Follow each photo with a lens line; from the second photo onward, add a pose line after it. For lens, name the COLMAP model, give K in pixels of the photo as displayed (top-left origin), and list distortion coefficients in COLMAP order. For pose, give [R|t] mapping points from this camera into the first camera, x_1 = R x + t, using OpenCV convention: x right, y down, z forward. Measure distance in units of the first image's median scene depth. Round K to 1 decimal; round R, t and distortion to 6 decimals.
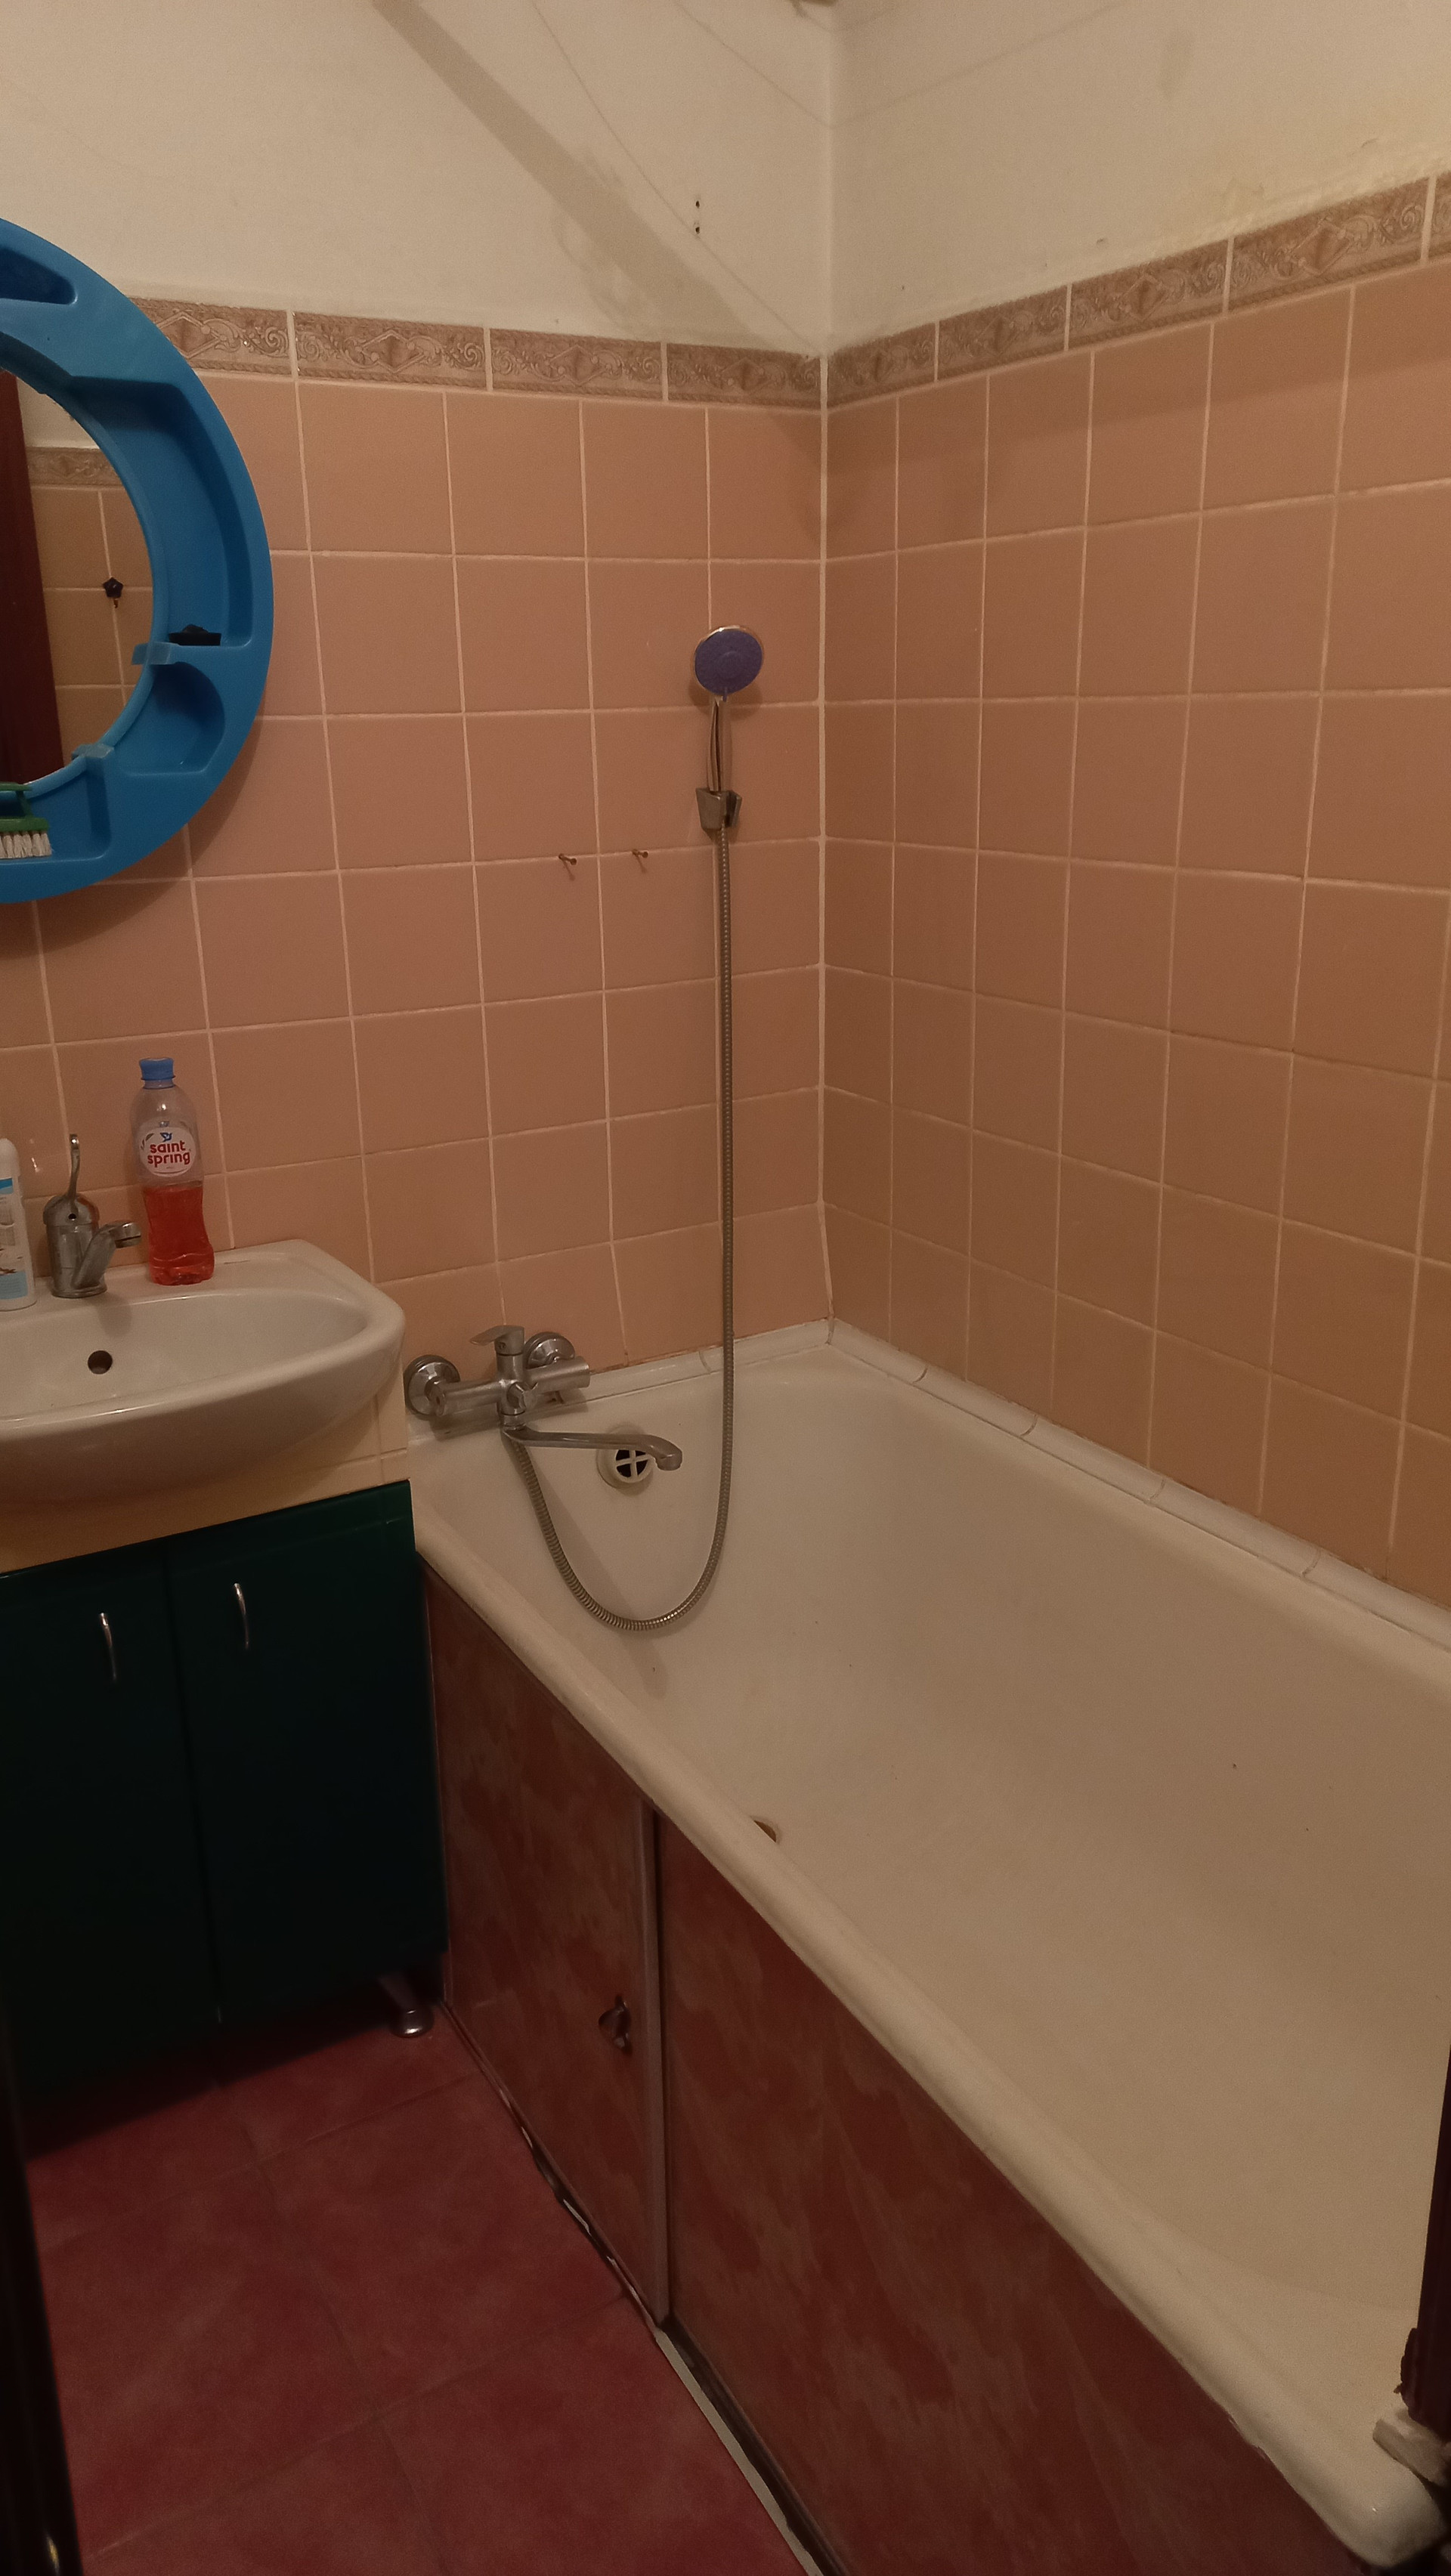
lens RADIAL K [[1861.7, 0, 740.3], [0, 1861.7, 1287.7], [0, 0, 1]] dist [0.051353, -0.021359]
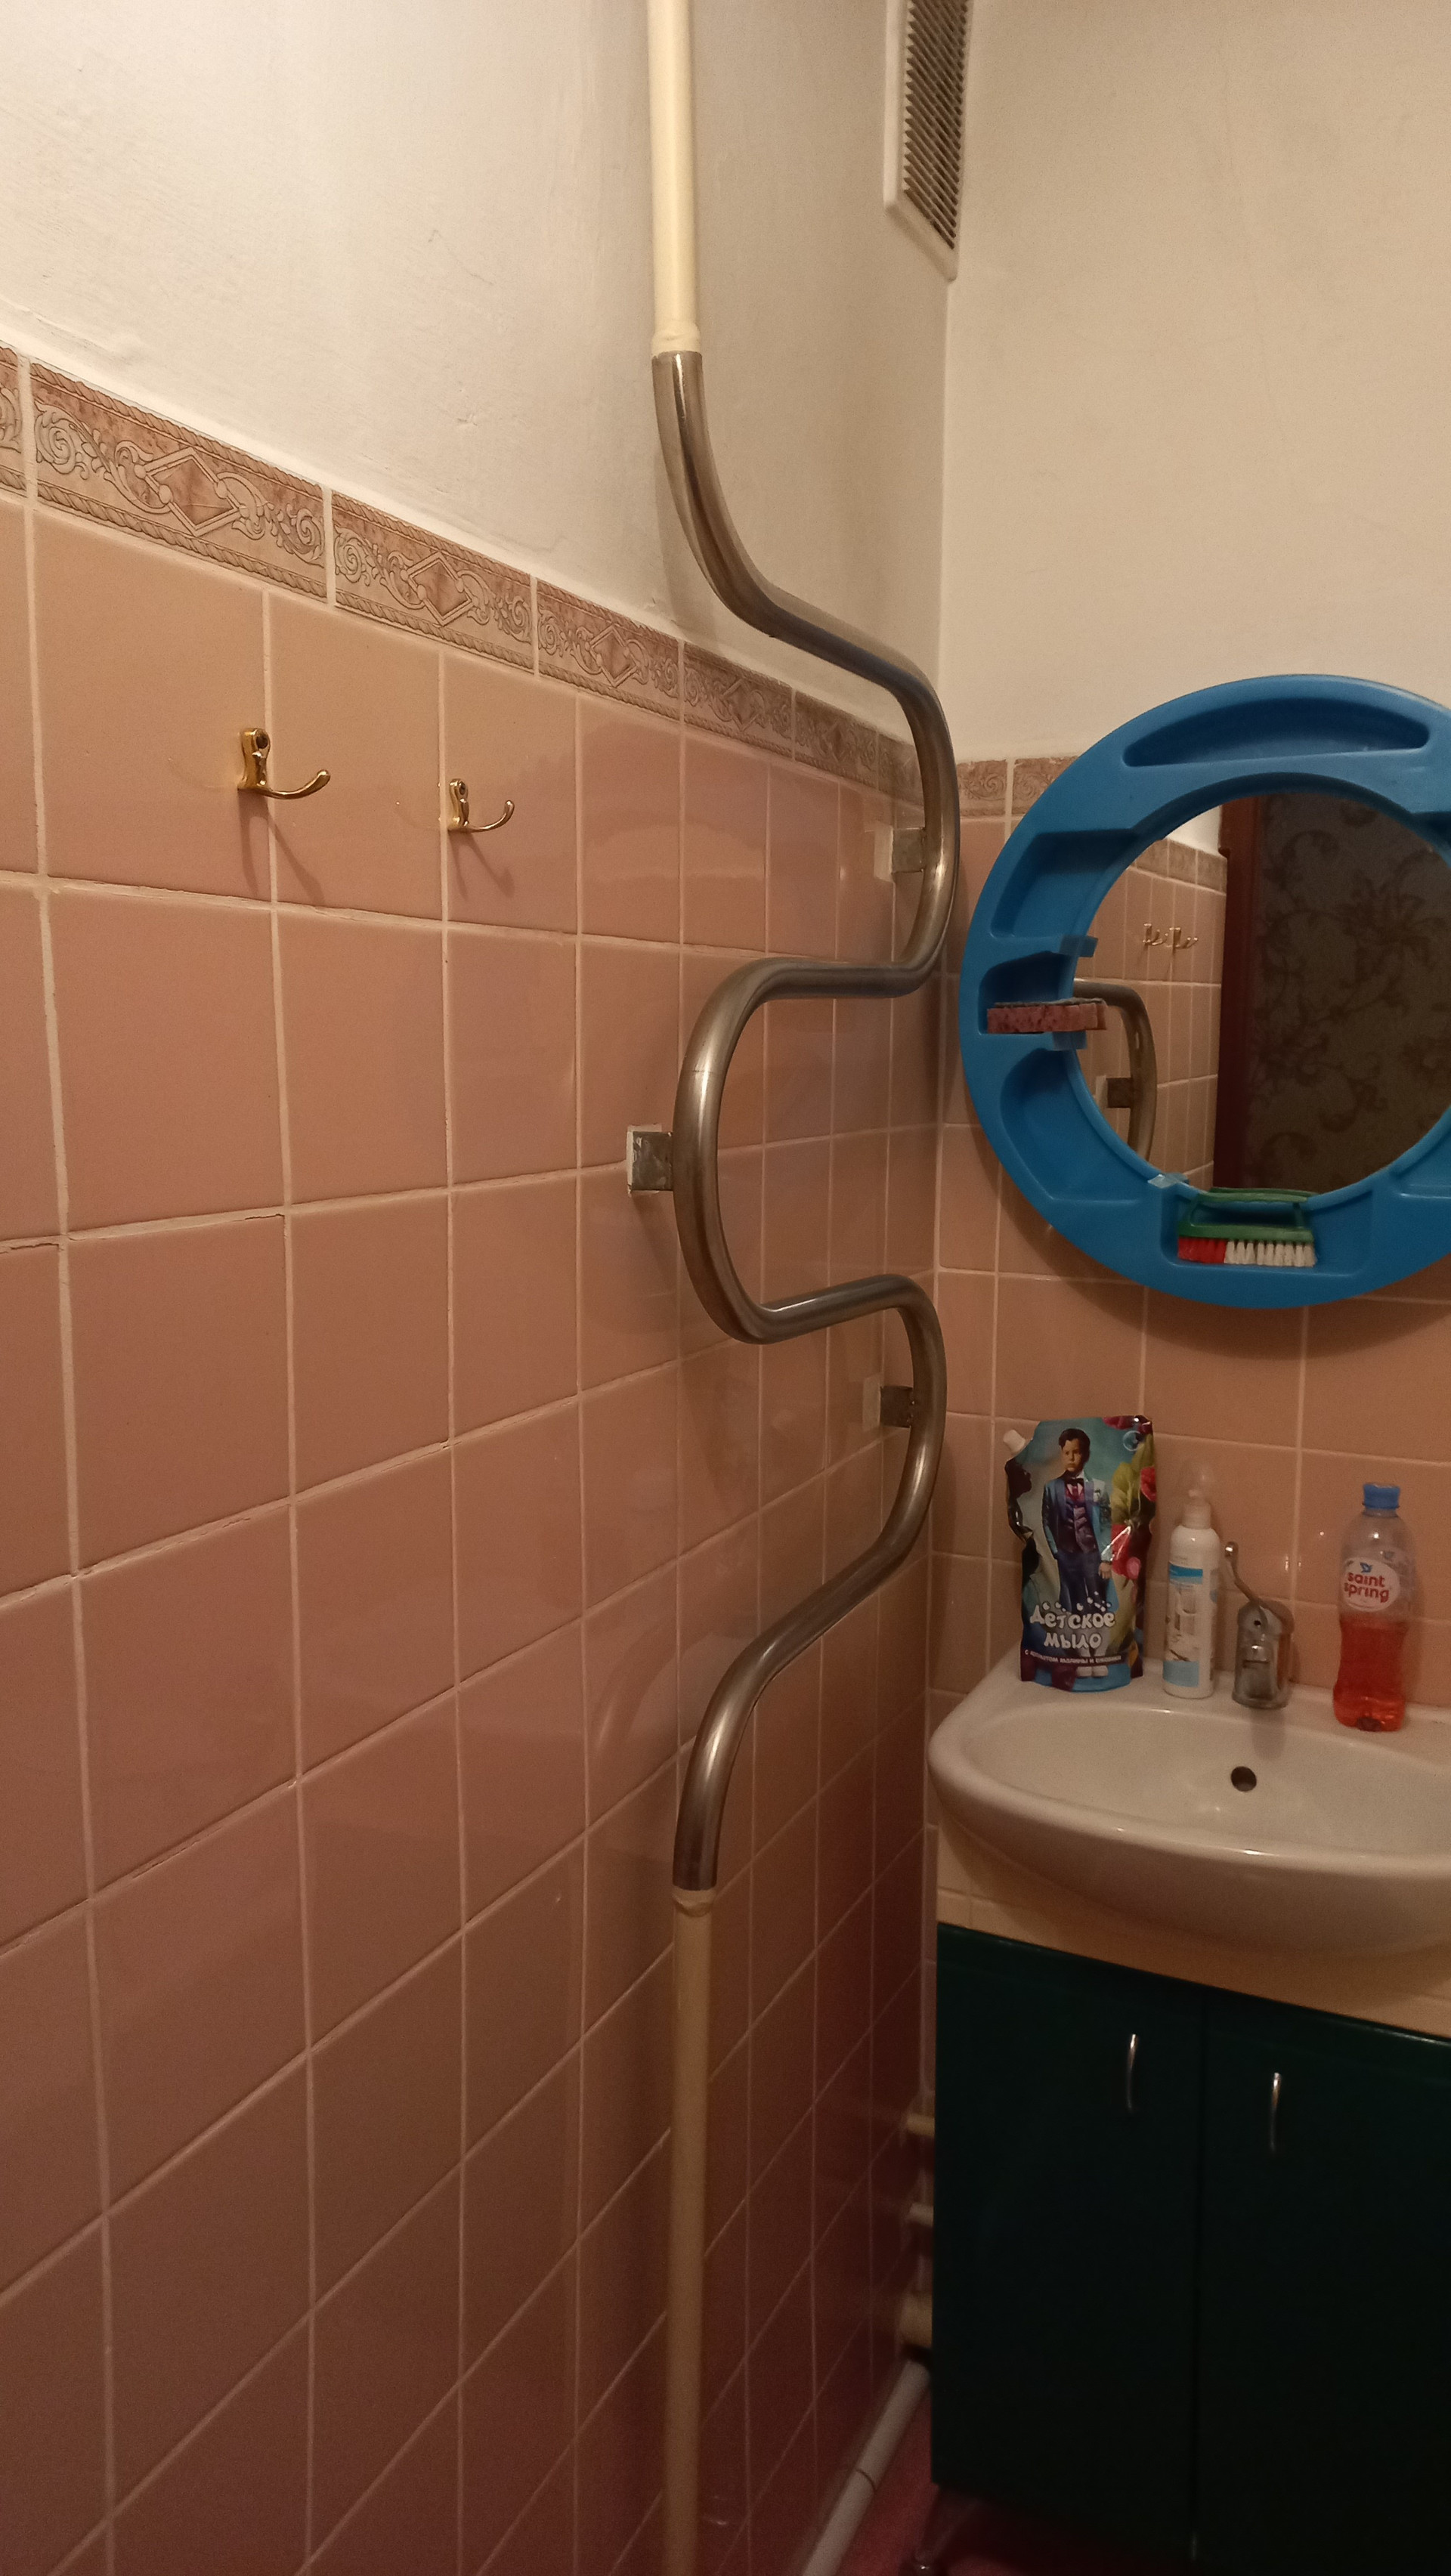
lens RADIAL K [[1861.7, 0, 740.3], [0, 1861.7, 1287.7], [0, 0, 1]] dist [0.051353, -0.021359]
pose [[0.559639, 0.127286, -0.818903, 0.267447], [-0.260904, 0.964949, -0.028316, -0.108146], [0.786596, 0.229502, 0.573233, 0.187225]]
